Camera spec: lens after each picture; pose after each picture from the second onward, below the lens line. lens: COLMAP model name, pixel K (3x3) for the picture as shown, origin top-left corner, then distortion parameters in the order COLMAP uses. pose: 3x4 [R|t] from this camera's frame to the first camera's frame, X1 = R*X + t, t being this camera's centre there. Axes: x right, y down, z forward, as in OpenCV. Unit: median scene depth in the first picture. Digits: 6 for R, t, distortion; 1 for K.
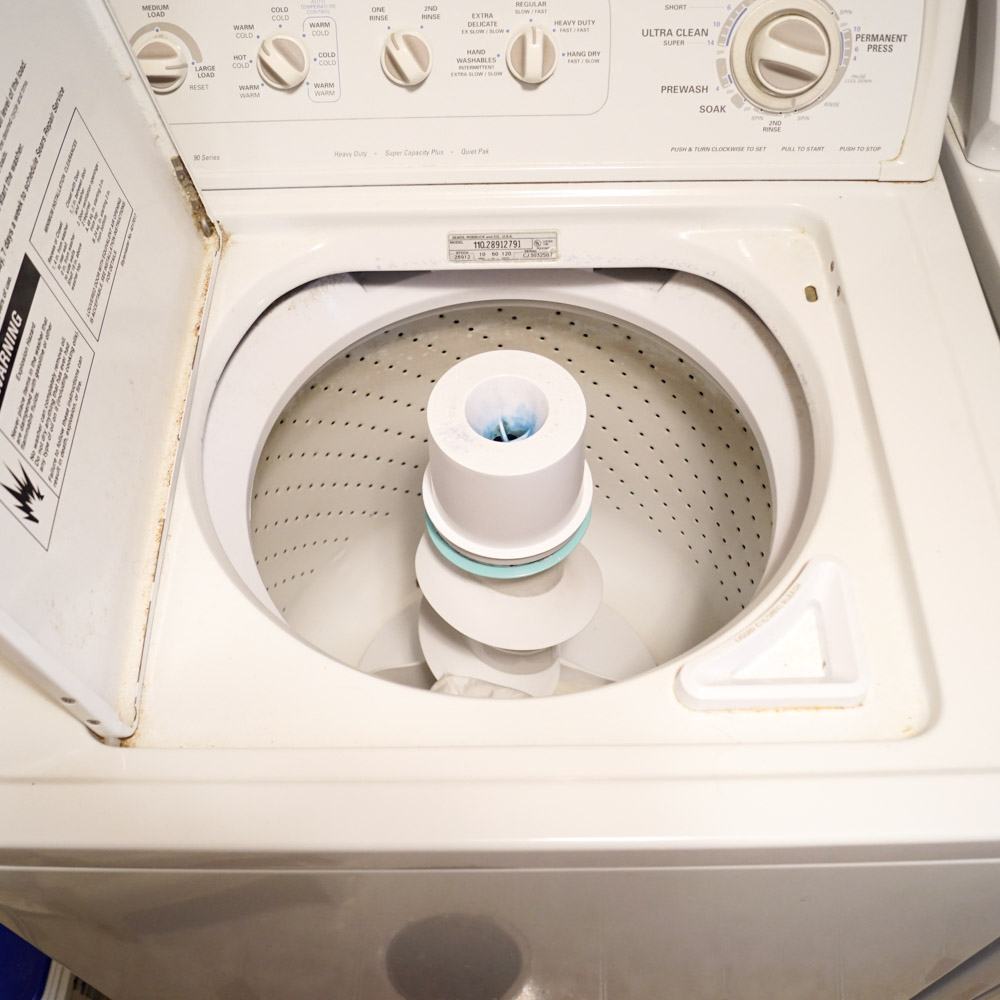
lens RADIAL K [[1122.3, 0, 492.5], [0, 1122.3, 500.3], [0, 0, 1]] dist [-0.081341, 0.000000]
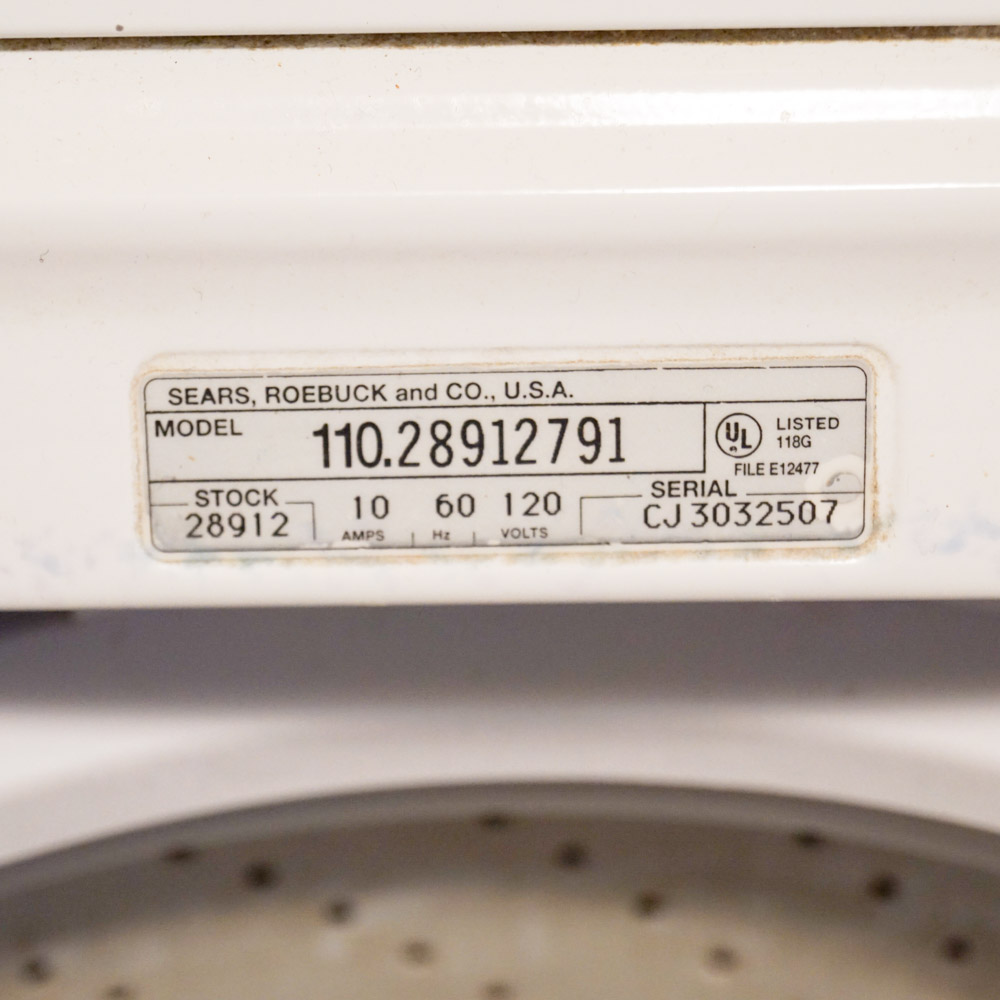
lens RADIAL K [[2996.7, 0, 500.0], [0, 2996.7, 500.2], [0, 0, 1]] dist [-0.090475, 0.000000]
pose [[0.999988, 0.002984, 0.003796, 0.006777], [-0.002012, 0.972195, -0.234164, -0.127327], [-0.004389, 0.234154, 0.972190, 0.610668]]
